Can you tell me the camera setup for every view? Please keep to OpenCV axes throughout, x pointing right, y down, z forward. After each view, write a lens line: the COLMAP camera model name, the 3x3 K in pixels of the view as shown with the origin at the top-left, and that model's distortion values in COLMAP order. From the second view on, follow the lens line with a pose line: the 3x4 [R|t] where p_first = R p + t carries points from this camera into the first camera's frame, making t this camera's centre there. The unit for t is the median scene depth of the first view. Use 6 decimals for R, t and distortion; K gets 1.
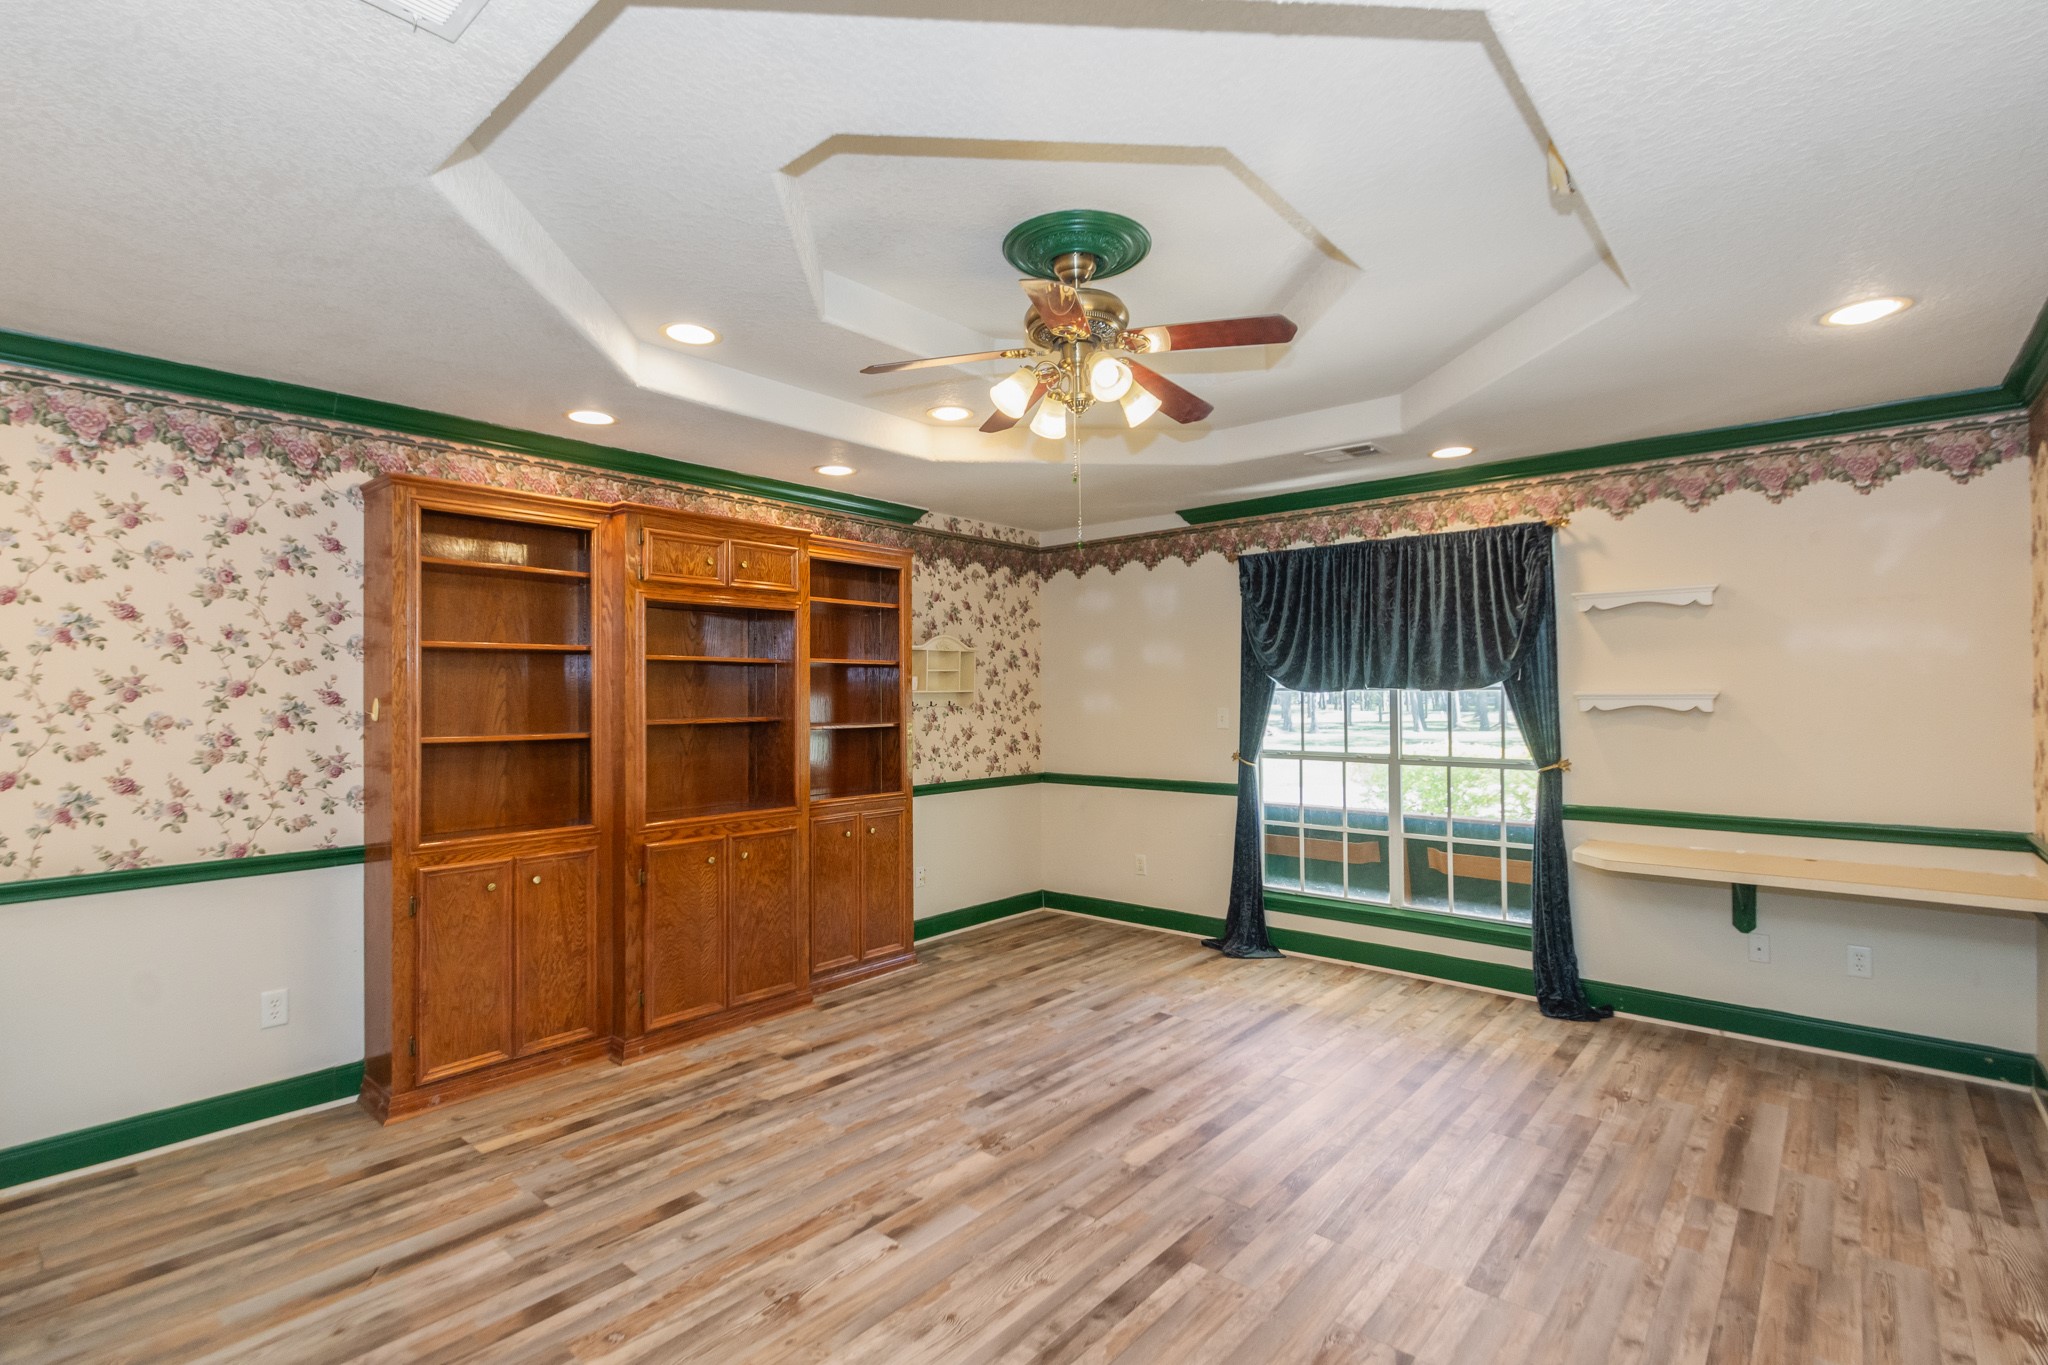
lens RADIAL K [[1016.6, 0, 1024.0], [0, 1016.6, 682.5], [0, 0, 1]] dist [-0.000161, -0.001792]
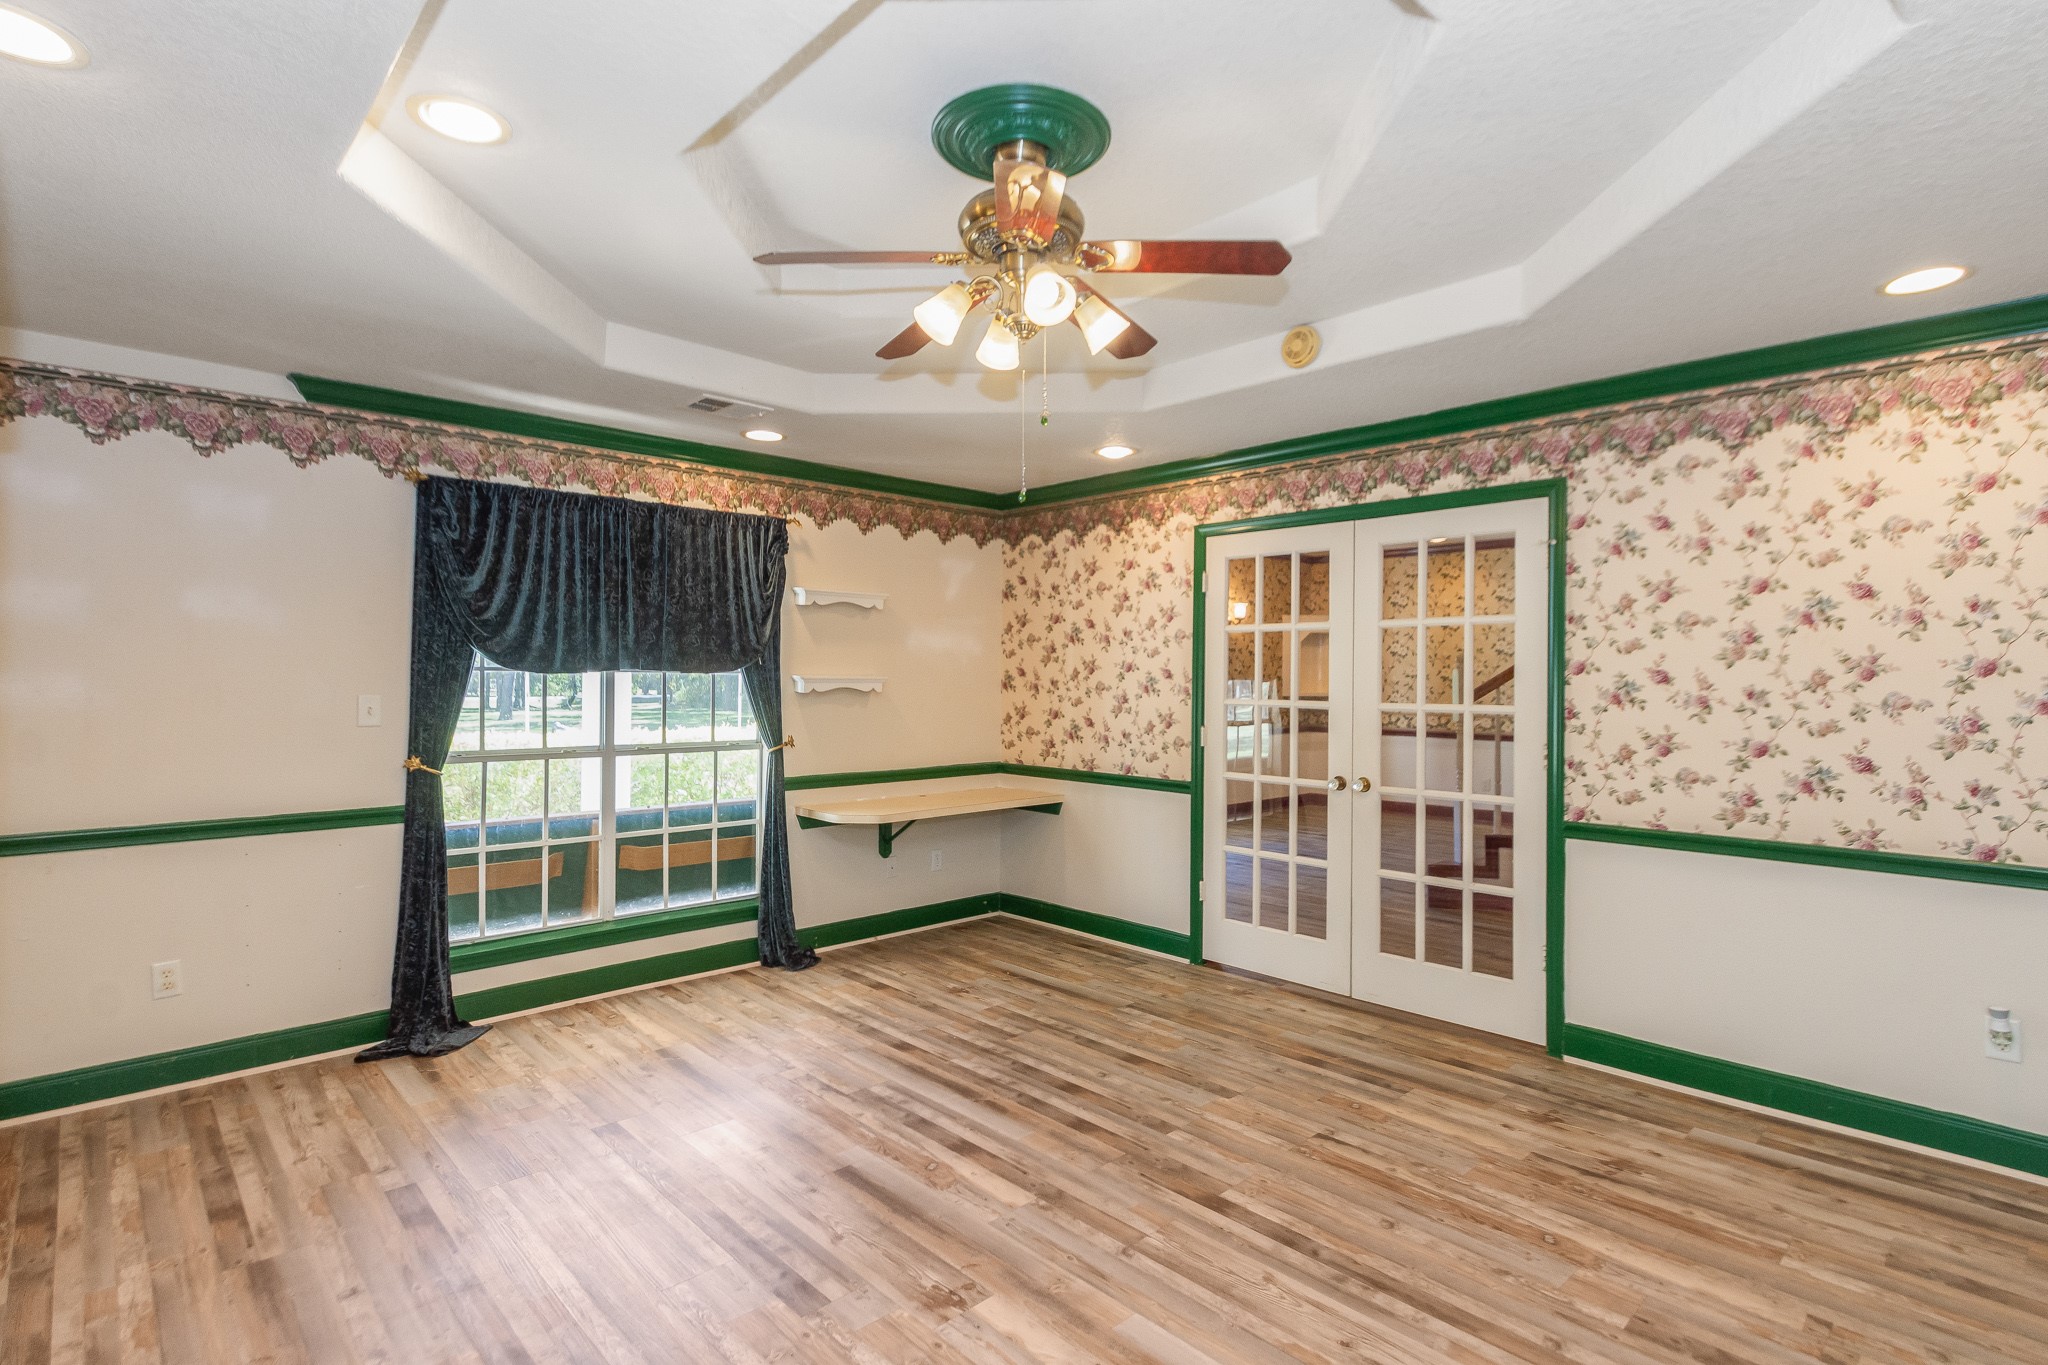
lens RADIAL K [[1016.6, 0, 1024.0], [0, 1016.6, 682.5], [0, 0, 1]] dist [-0.000161, -0.001792]
pose [[0.067696, 0.000848, 0.997706, -0.532809], [-0.014883, 0.999889, 0.000160, 0.012756], [-0.997595, -0.014859, 0.067702, 0.648219]]
